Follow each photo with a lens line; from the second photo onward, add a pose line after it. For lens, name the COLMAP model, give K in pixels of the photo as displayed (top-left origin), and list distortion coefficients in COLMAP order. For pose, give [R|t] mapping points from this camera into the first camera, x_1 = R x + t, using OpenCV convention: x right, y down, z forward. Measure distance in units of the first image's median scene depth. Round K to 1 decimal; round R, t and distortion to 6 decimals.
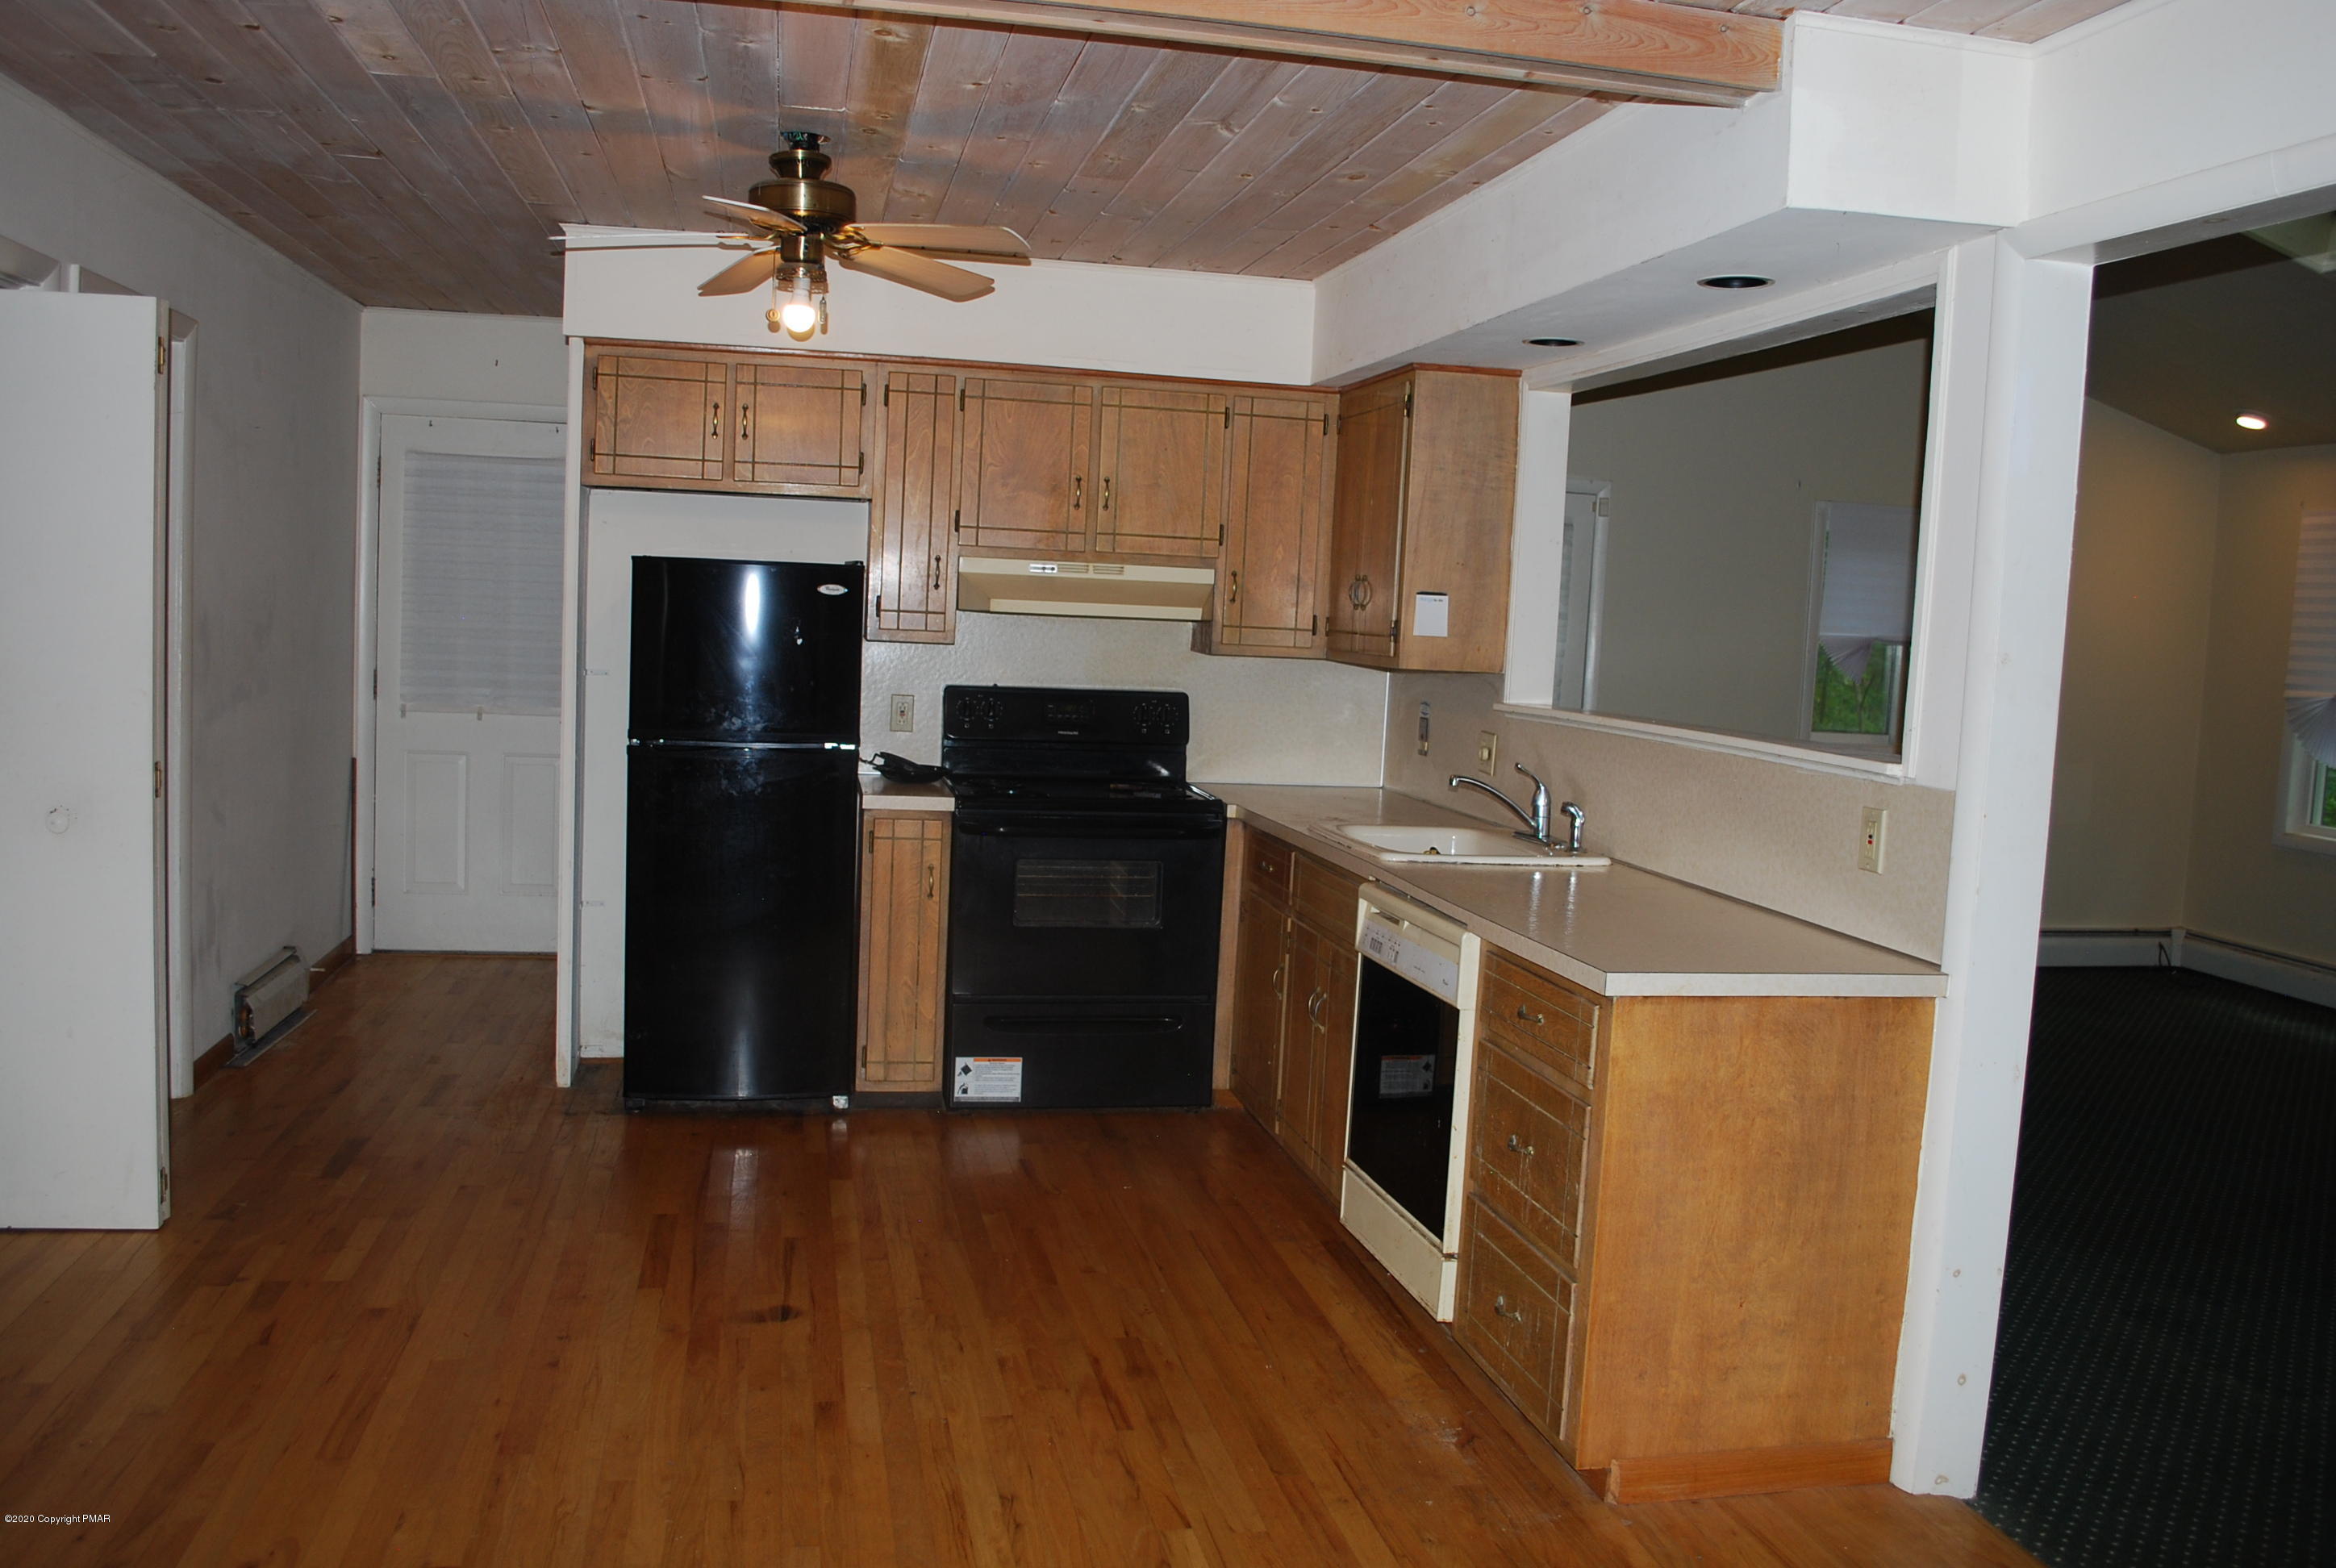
lens RADIAL K [[1855.3, 0, 1179.7], [0, 1855.3, 782.4], [0, 0, 1]] dist [-0.082266, 0.001761]
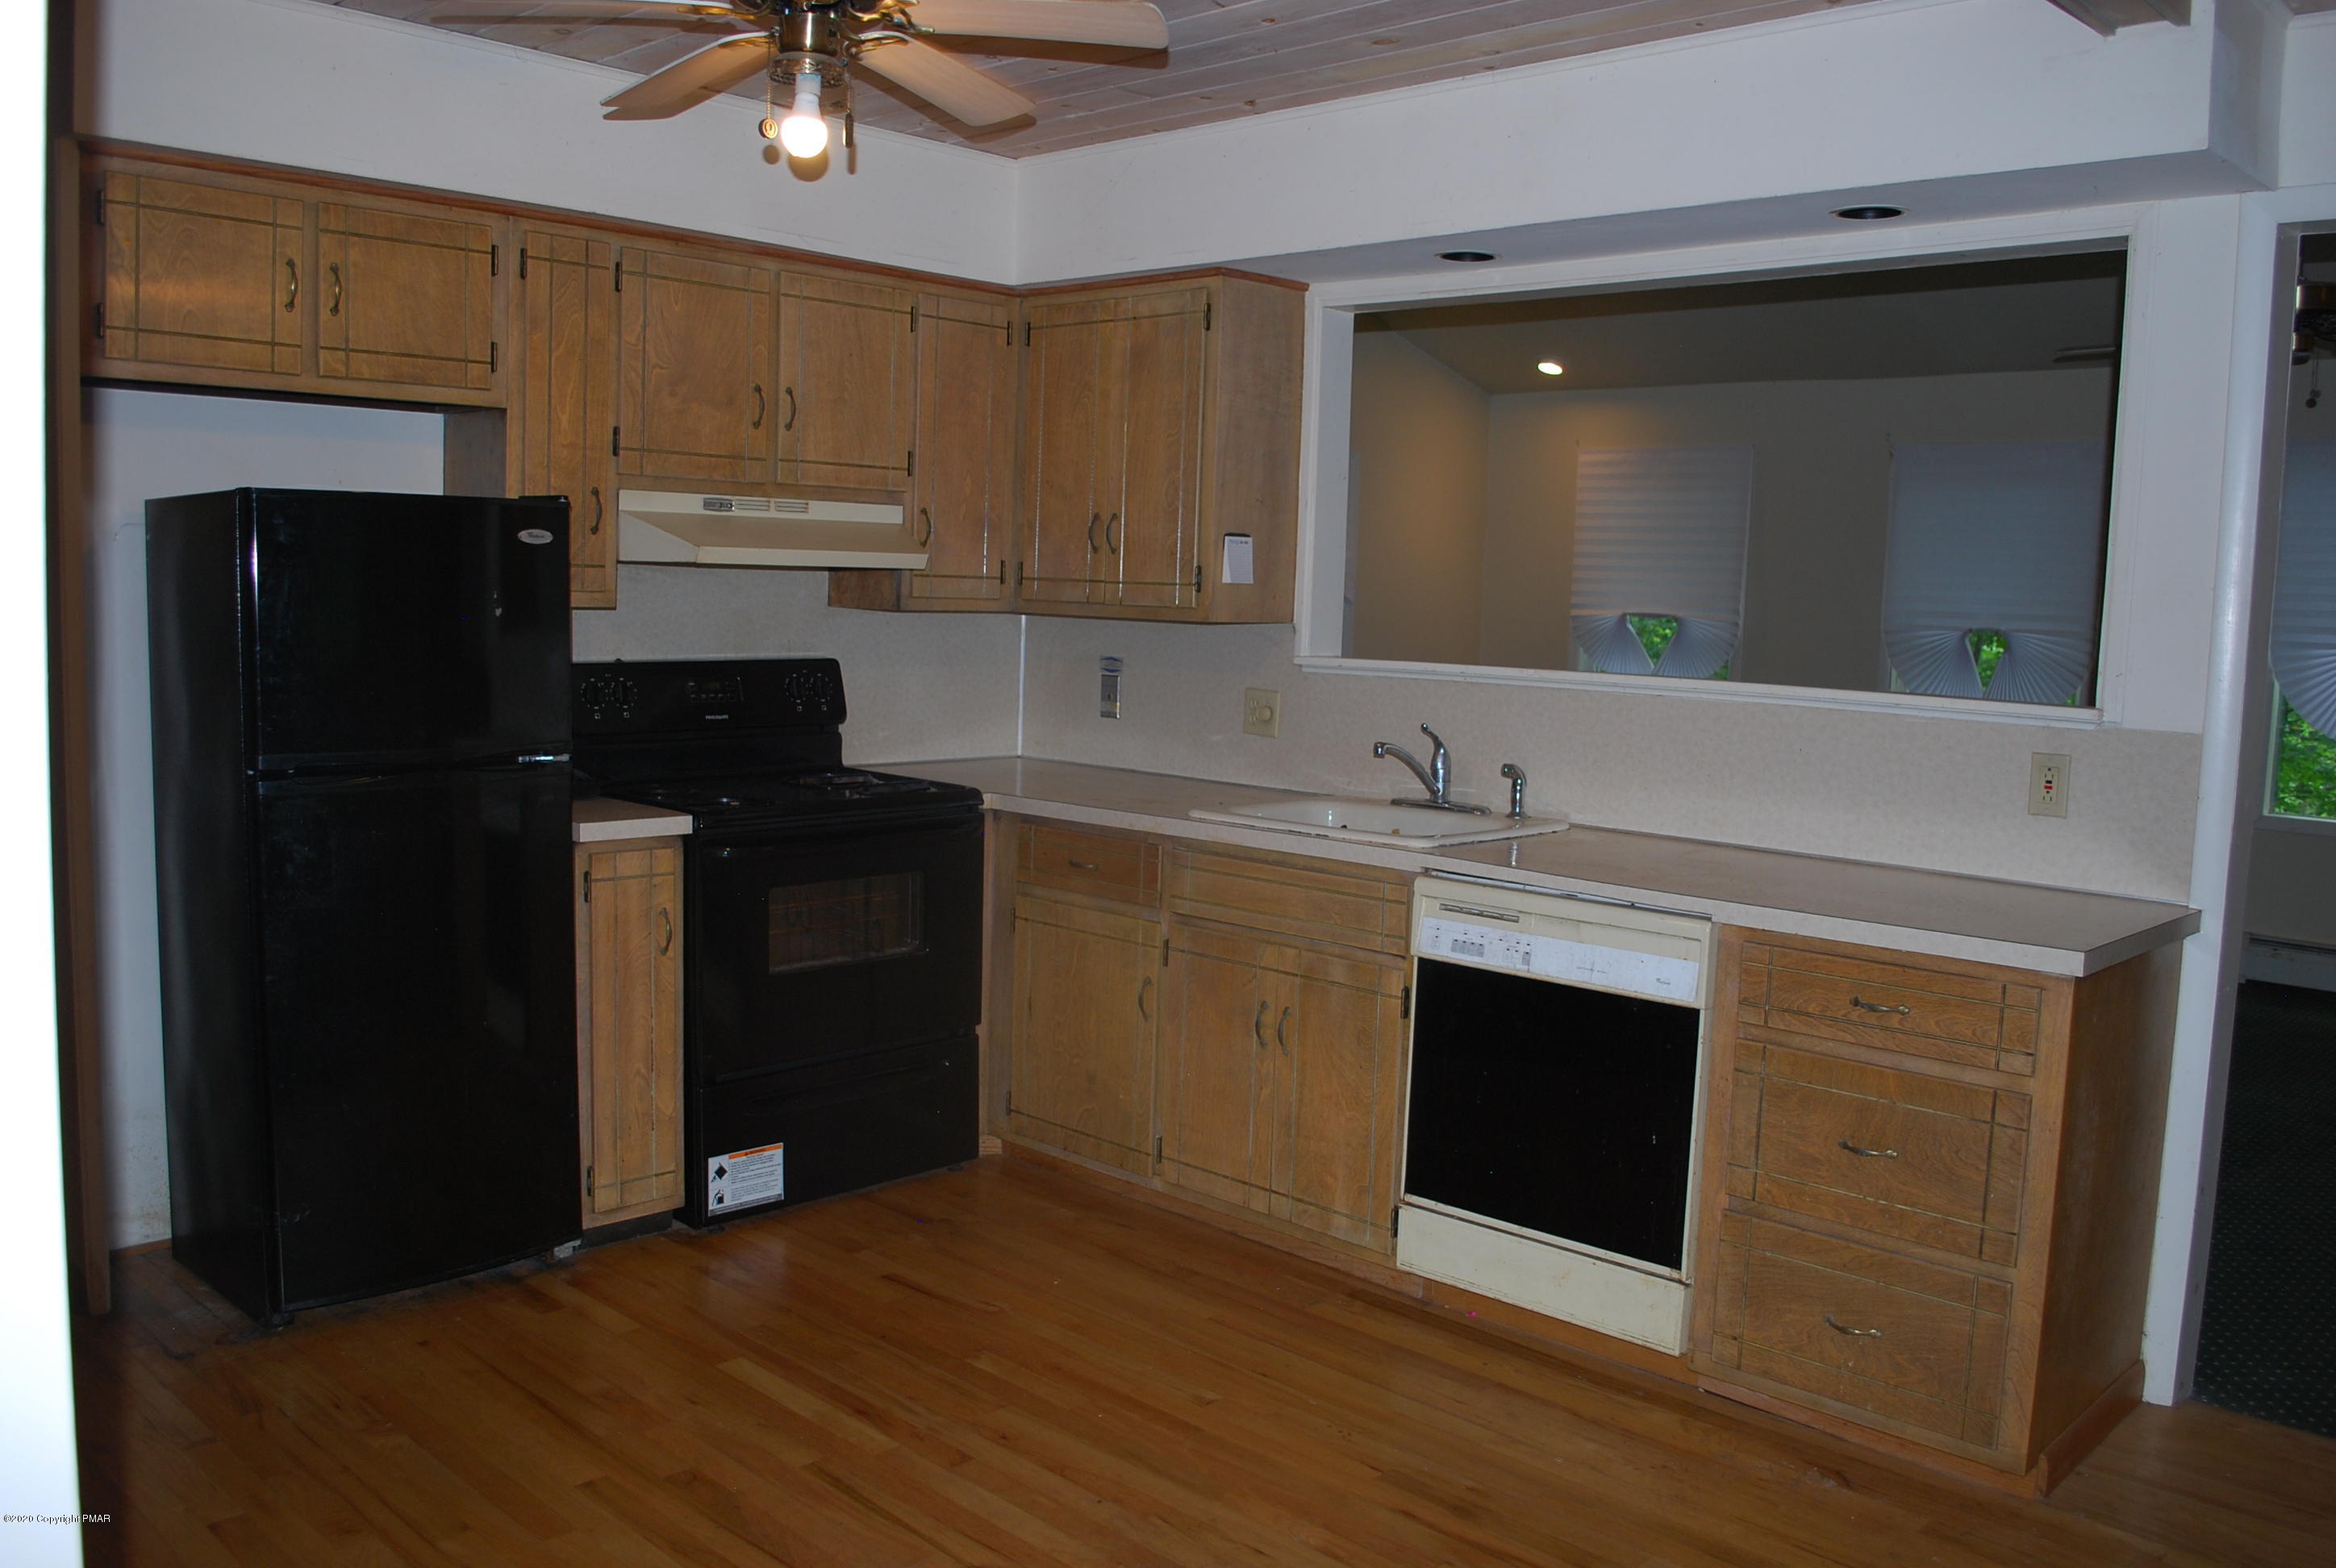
lens RADIAL K [[1855.3, 0, 1171.5], [0, 1855.3, 791.6], [0, 0, 1]] dist [-0.082266, 0.001761]
pose [[0.828325, -0.082882, 0.554084, -0.365726], [0.059289, 0.996411, 0.060413, -0.034114], [-0.557102, -0.017190, 0.830266, 0.274351]]
